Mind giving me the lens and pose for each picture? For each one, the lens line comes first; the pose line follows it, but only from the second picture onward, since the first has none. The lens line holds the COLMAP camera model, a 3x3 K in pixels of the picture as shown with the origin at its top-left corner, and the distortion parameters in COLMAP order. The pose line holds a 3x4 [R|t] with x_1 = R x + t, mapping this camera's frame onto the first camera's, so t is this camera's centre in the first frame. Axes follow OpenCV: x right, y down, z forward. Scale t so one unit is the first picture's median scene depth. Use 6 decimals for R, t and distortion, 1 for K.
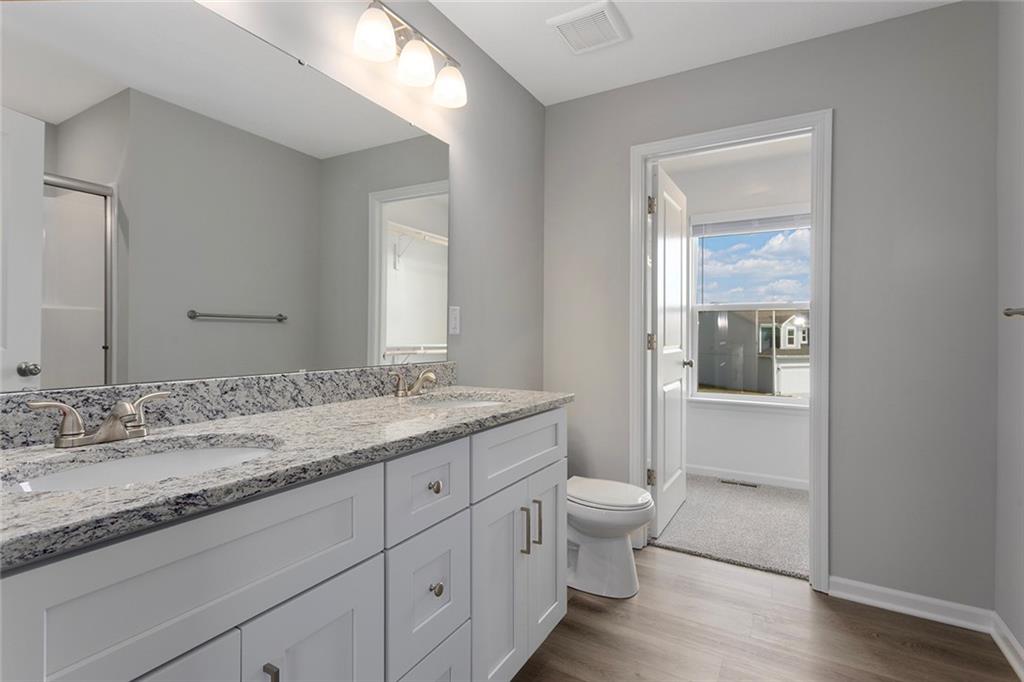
lens RADIAL K [[482.4, 0, 512.0], [0, 482.4, 341.0], [0, 0, 1]] dist [0.001680, 0.000215]
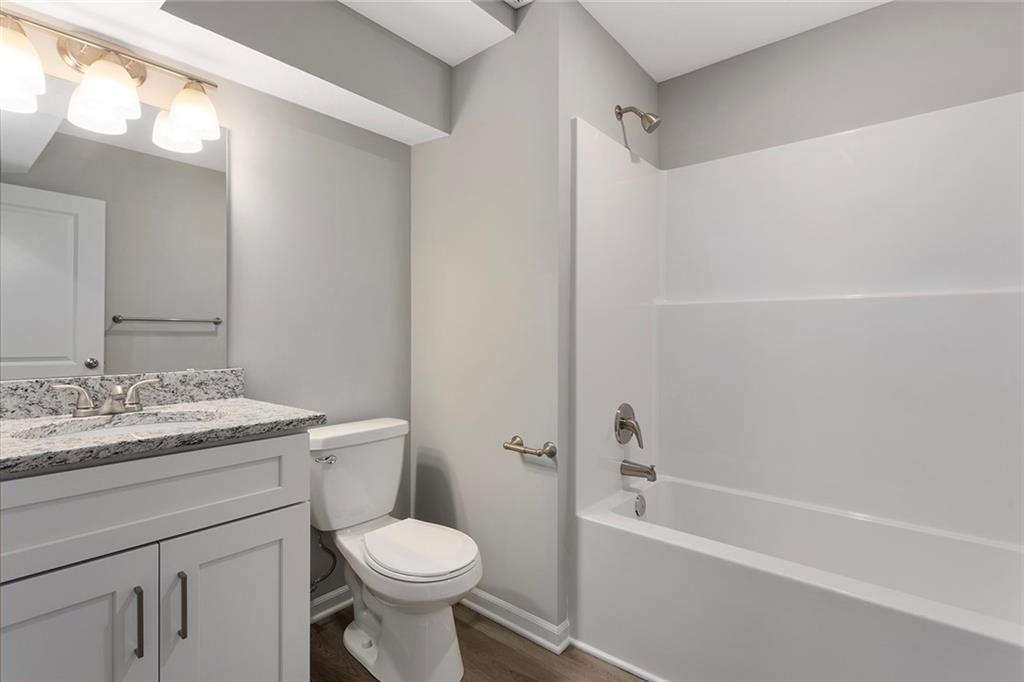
lens RADIAL K [[482.4, 0, 512.0], [0, 482.4, 341.0], [0, 0, 1]] dist [0.001680, 0.000215]
pose [[0.989376, -0.003491, -0.145340, 0.487713], [0.002568, 0.999975, -0.006533, 0.016160], [0.145360, 0.006090, 0.989360, -0.177946]]
